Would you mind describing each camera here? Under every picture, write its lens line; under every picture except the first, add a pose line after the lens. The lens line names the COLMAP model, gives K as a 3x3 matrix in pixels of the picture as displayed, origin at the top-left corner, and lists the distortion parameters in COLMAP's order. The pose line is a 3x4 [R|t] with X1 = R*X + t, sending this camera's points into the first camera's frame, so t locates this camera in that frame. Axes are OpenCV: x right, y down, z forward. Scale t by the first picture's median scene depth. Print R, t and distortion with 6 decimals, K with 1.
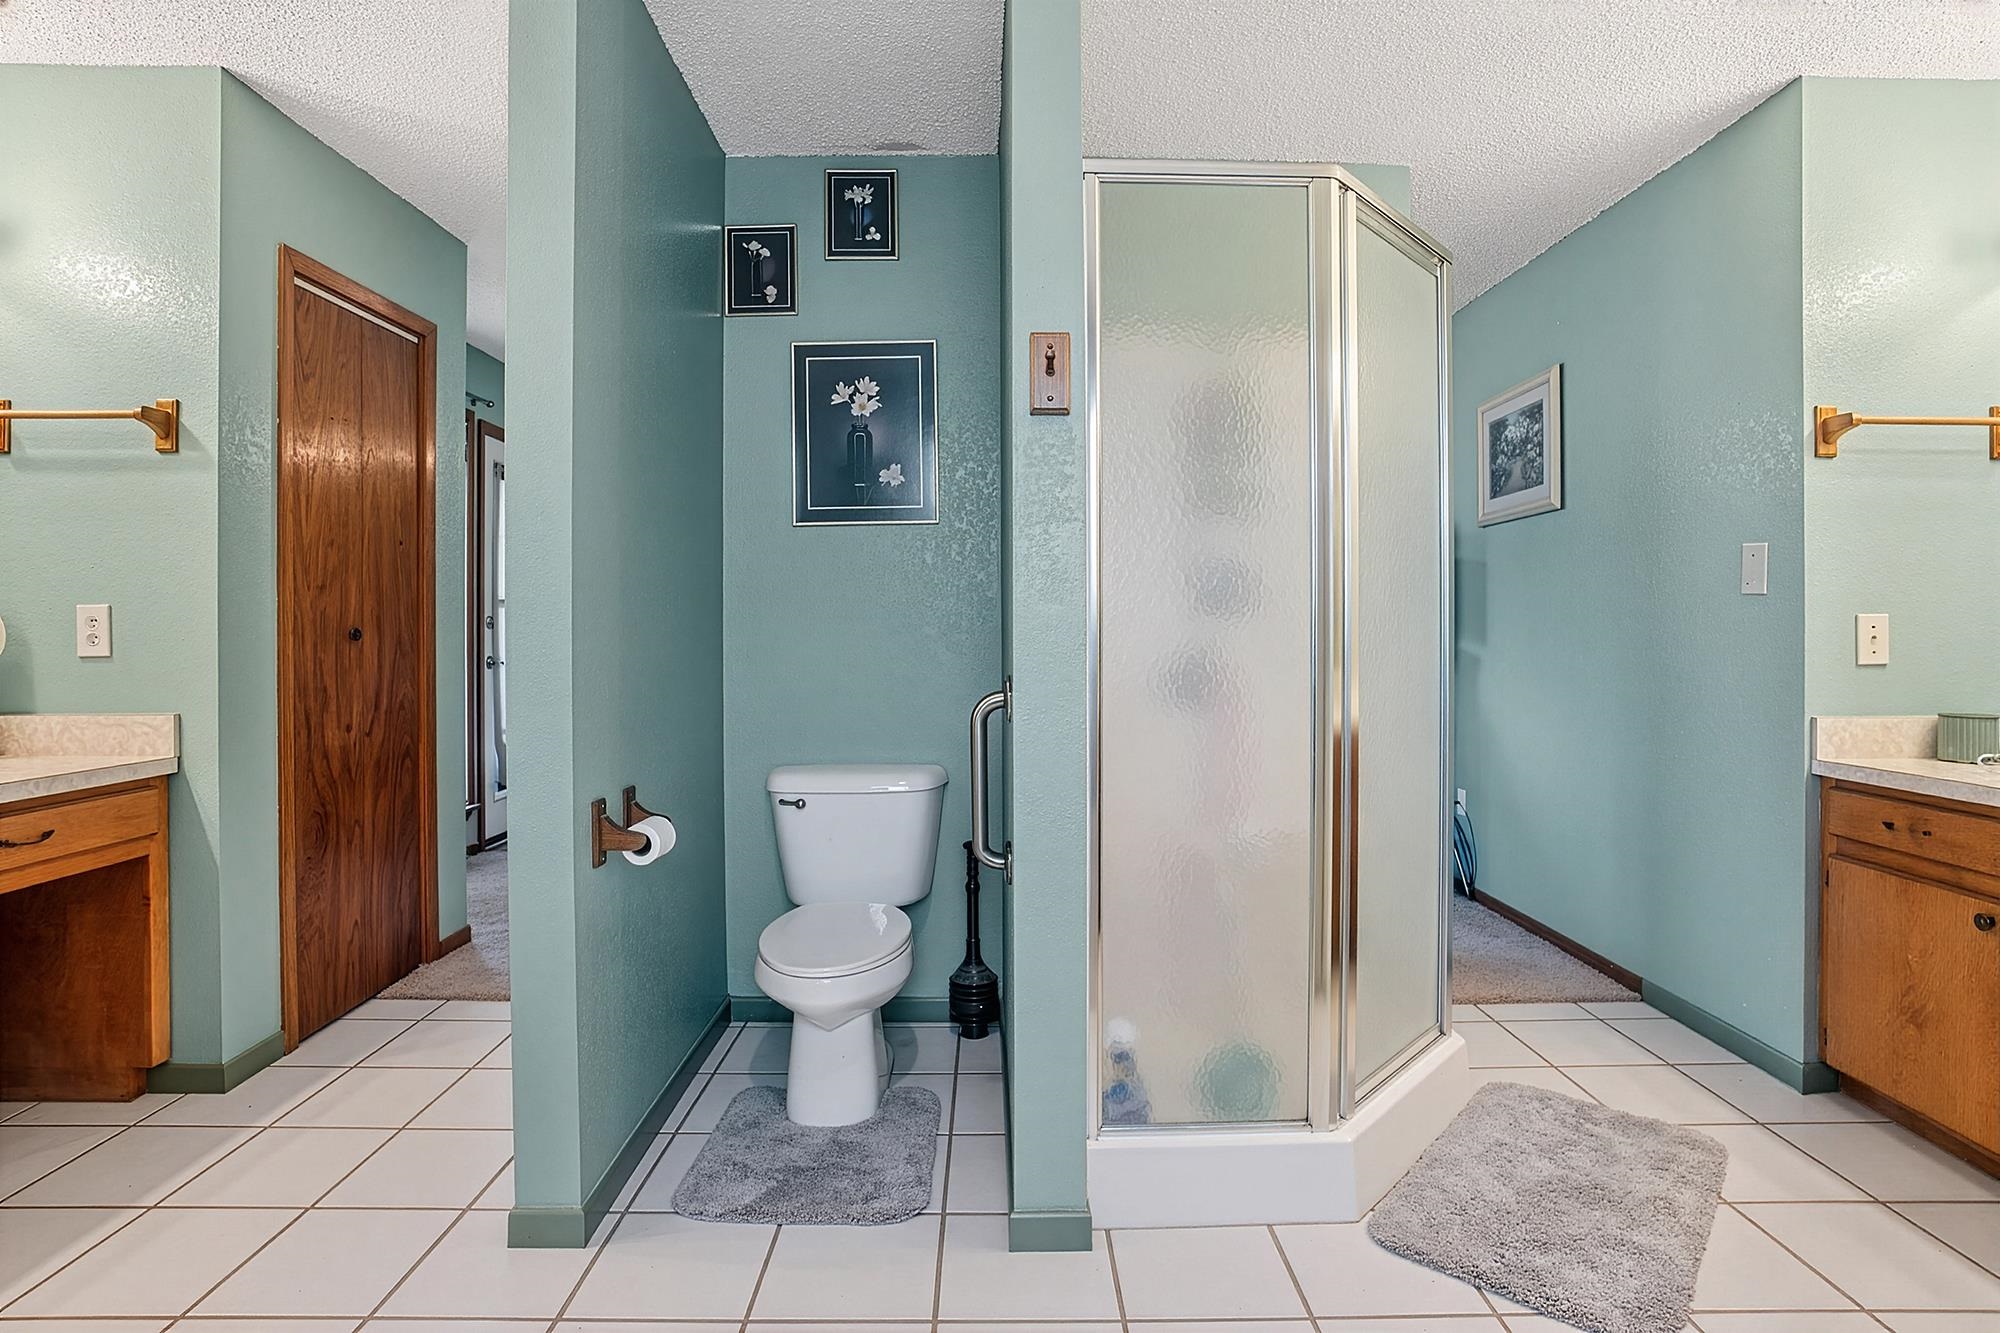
lens RADIAL K [[1022.7, 0, 1024.4], [0, 1022.7, 618.9], [0, 0, 1]] dist [-0.018958, 0.002112]
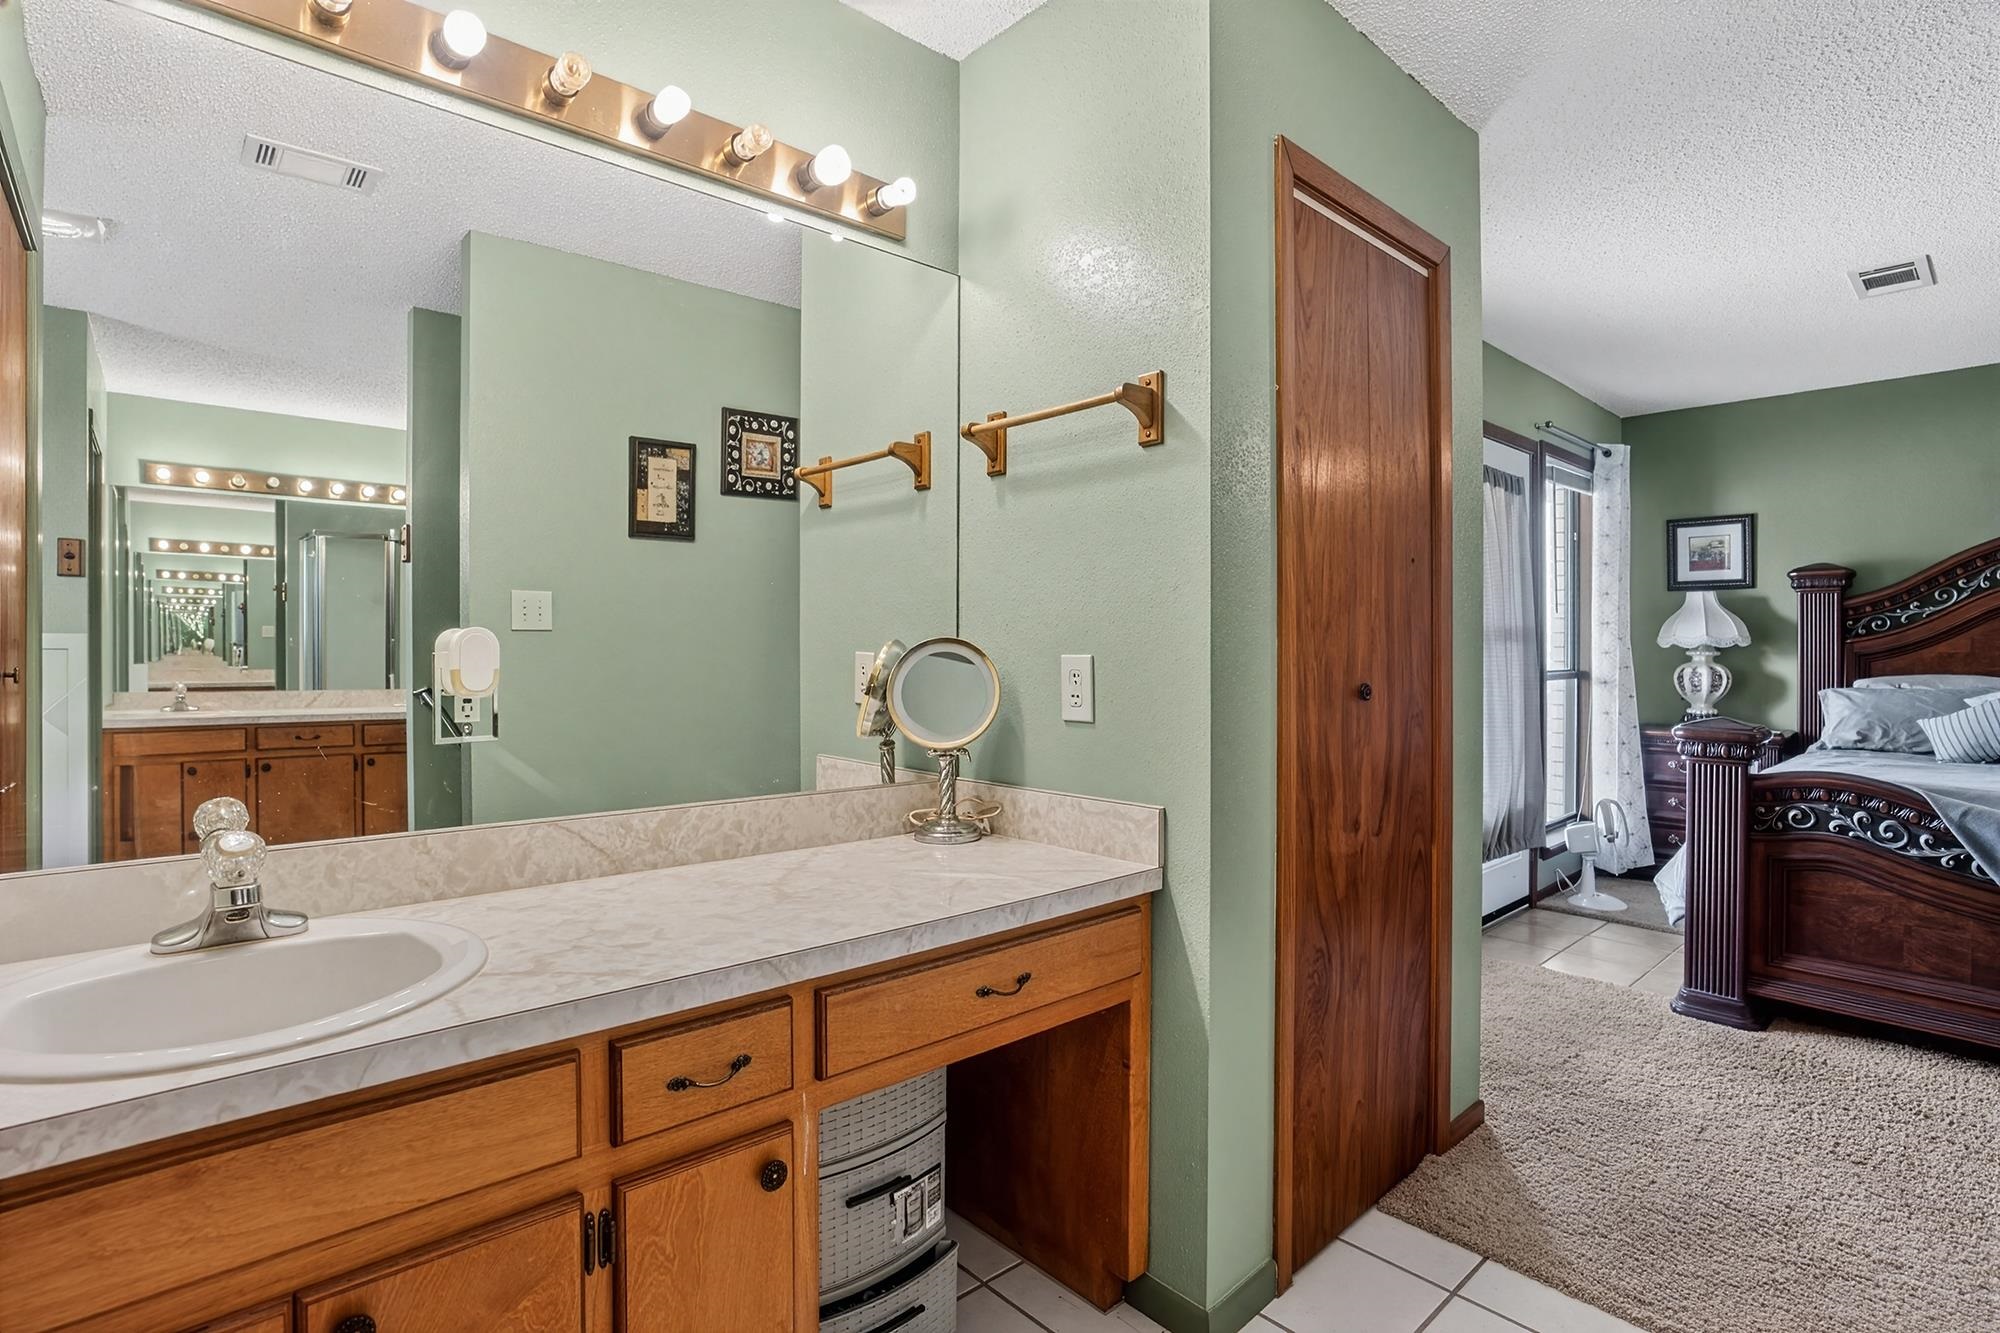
lens RADIAL K [[972.7, 0, 1000.6], [0, 972.7, 653.4], [0, 0, 1]] dist [-0.023454, 0.001799]
pose [[0.654756, 0.011288, -0.755756, -0.390625], [0.000253, 0.999885, 0.015153, -0.026297], [0.755841, -0.010113, 0.654678, 0.458609]]
